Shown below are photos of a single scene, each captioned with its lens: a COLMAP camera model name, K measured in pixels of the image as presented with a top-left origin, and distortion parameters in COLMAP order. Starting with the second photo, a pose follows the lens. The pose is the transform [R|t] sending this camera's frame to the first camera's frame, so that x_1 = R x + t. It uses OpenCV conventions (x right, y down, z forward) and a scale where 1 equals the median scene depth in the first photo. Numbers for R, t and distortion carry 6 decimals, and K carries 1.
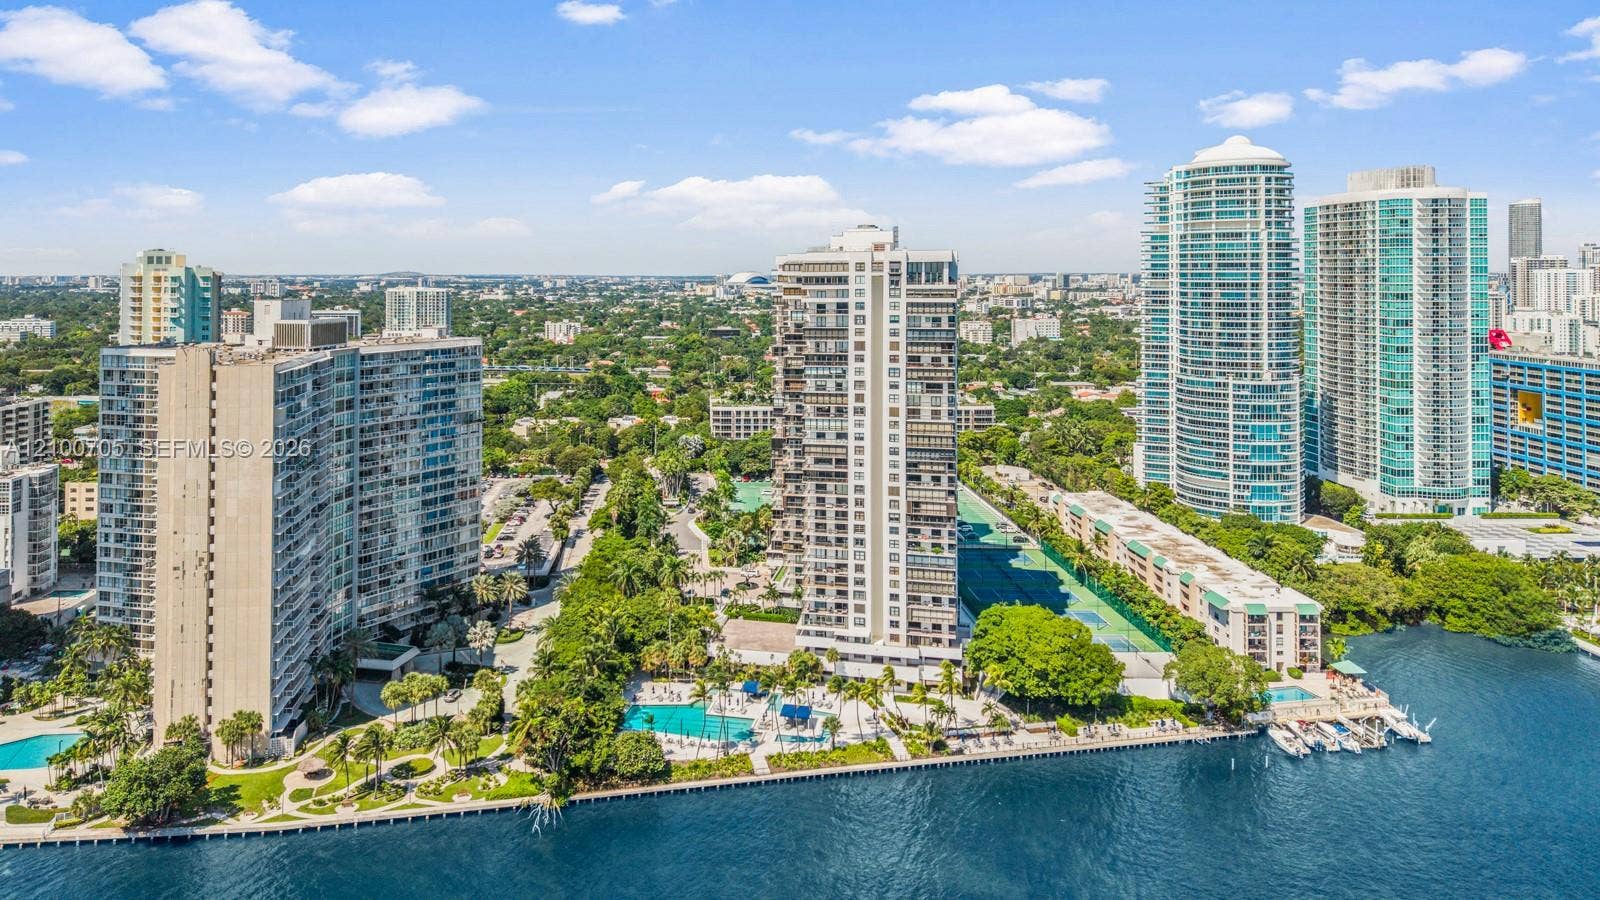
lens RADIAL K [[1164.2, 0, 800.0], [0, 1164.2, 450.0], [0, 0, 1]] dist [0.020006, -0.003693]
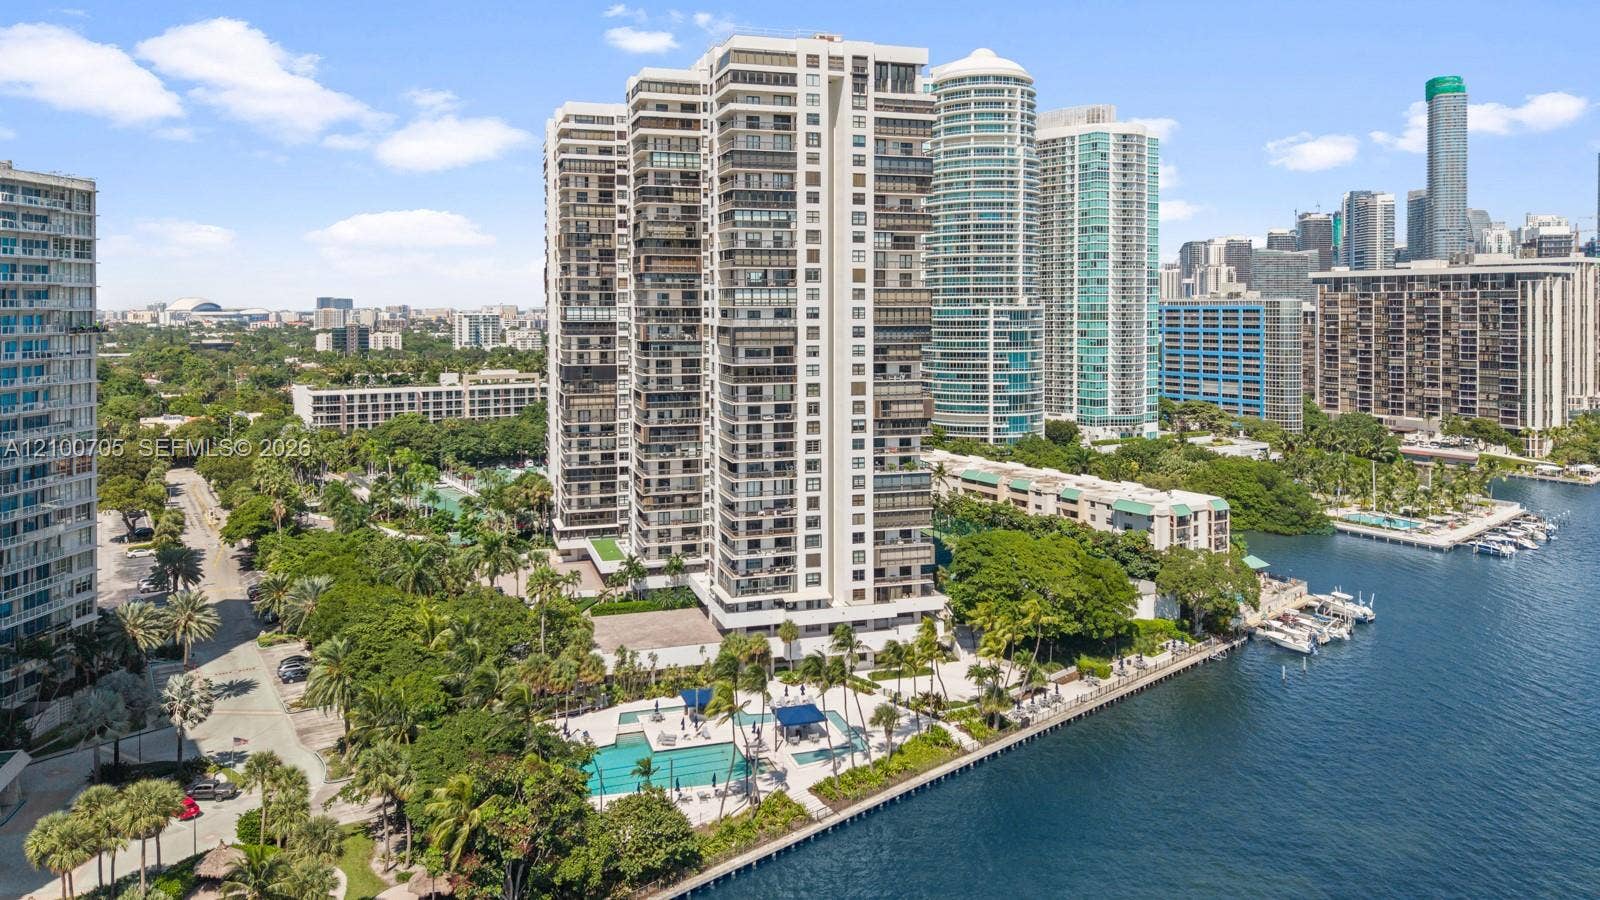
lens RADIAL K [[1055.5, 0, 815.3], [0, 1055.5, 460.7], [0, 0, 1]] dist [0.063820, -0.065089]
pose [[0.864954, -0.074309, 0.496319, -0.265940], [0.089600, 0.995953, -0.007035, 0.080747], [-0.493788, 0.050555, 0.868111, 0.438068]]
